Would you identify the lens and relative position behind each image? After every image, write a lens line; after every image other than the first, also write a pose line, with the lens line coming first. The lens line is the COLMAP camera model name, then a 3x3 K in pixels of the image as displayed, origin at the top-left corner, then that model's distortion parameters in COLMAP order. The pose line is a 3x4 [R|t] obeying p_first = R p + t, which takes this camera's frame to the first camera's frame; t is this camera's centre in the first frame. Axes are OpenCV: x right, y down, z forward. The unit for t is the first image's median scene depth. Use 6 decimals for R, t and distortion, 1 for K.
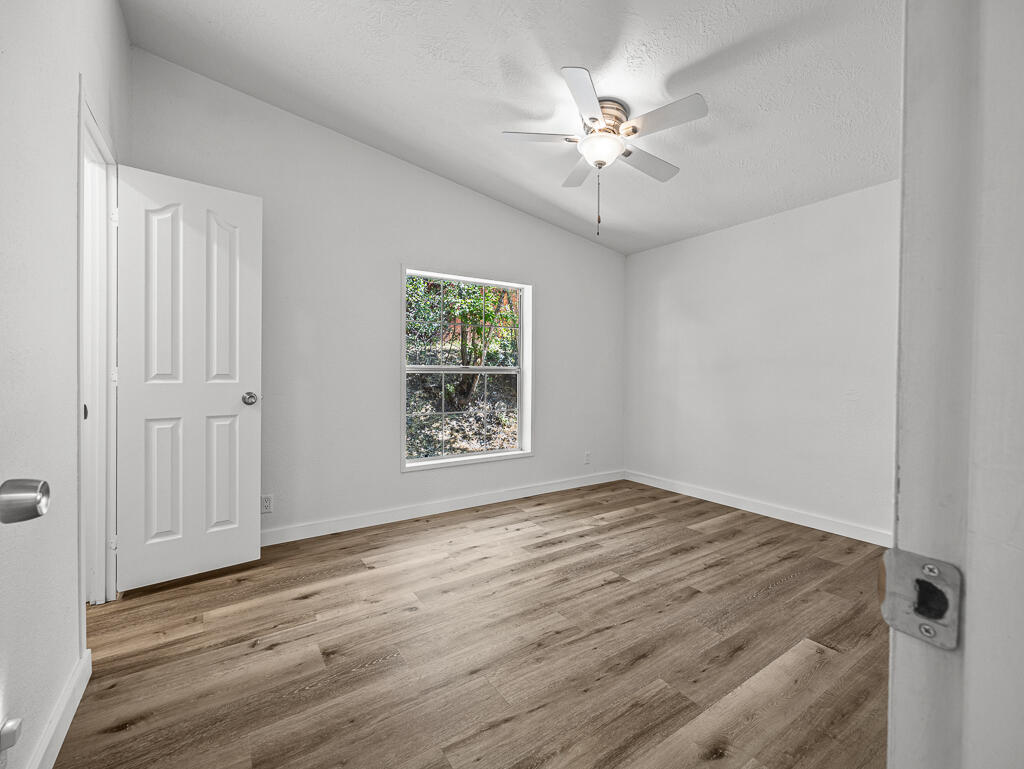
lens RADIAL K [[448.3, 0, 508.8], [0, 448.3, 371.8], [0, 0, 1]] dist [-0.007549, 0.000013]
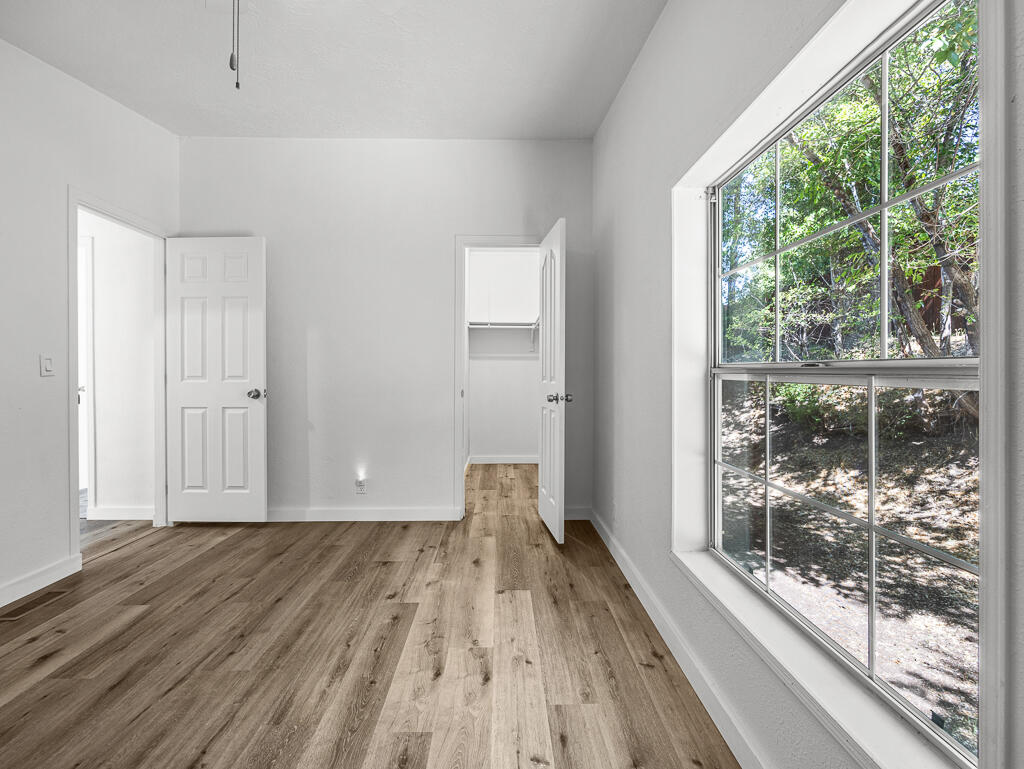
lens RADIAL K [[448.3, 0, 508.8], [0, 448.3, 371.8], [0, 0, 1]] dist [-0.007549, 0.000013]
pose [[-0.536569, -0.008279, -0.843816, 0.501111], [-0.009003, 0.999951, -0.004086, 0.003705], [0.843808, 0.005405, -0.536617, 1.698807]]
